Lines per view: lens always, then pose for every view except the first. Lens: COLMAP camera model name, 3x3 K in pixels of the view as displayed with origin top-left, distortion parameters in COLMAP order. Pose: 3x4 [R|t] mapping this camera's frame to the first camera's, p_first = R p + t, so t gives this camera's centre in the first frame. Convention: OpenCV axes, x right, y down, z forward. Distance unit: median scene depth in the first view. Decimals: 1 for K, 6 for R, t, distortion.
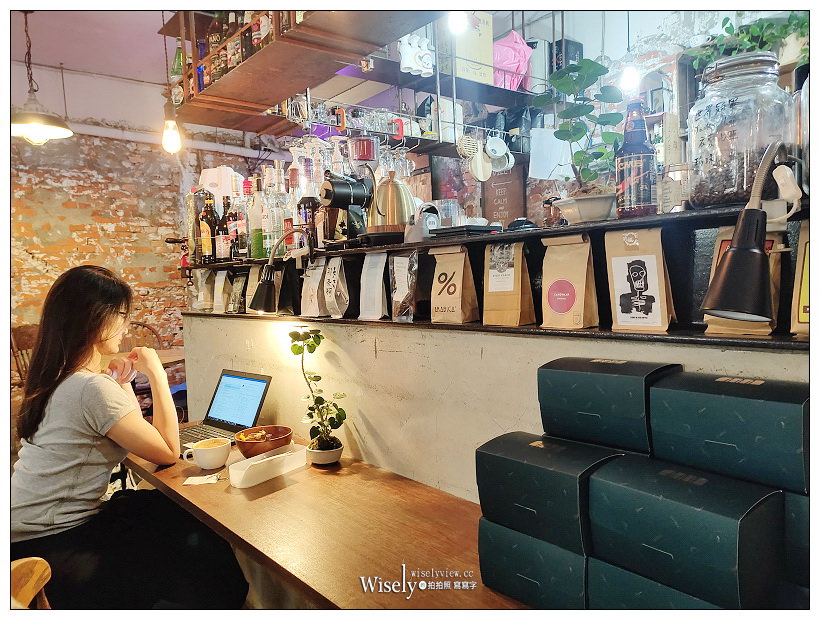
lens RADIAL K [[626.9, 0, 410.0], [0, 626.9, 310.0], [0, 0, 1]] dist [0.002659, 0.003531]
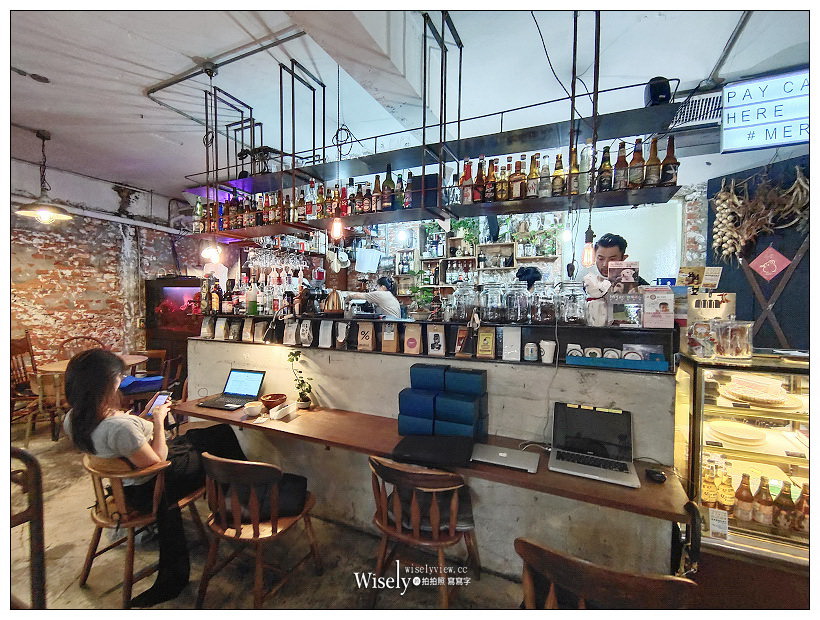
lens RADIAL K [[384.6, 0, 410.0], [0, 384.6, 310.0], [0, 0, 1]] dist [0.000707, 0.000213]
pose [[0.903423, 0.034193, 0.427386, -0.389909], [-0.020297, 0.999108, -0.037030, -0.076580], [-0.428271, 0.024779, 0.903311, -0.478308]]
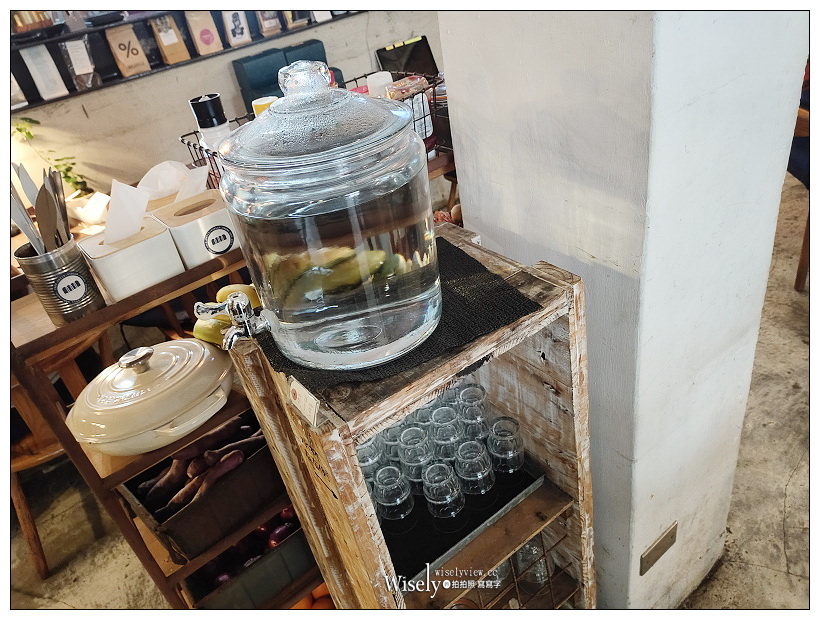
lens RADIAL K [[626.9, 0, 410.0], [0, 626.9, 310.0], [0, 0, 1]] dist [0.002659, 0.003531]
pose [[0.035070, -0.521024, 0.852821, -1.410297], [0.210063, 0.838125, 0.503408, -0.118998], [-0.977059, 0.161492, 0.138841, 0.102346]]
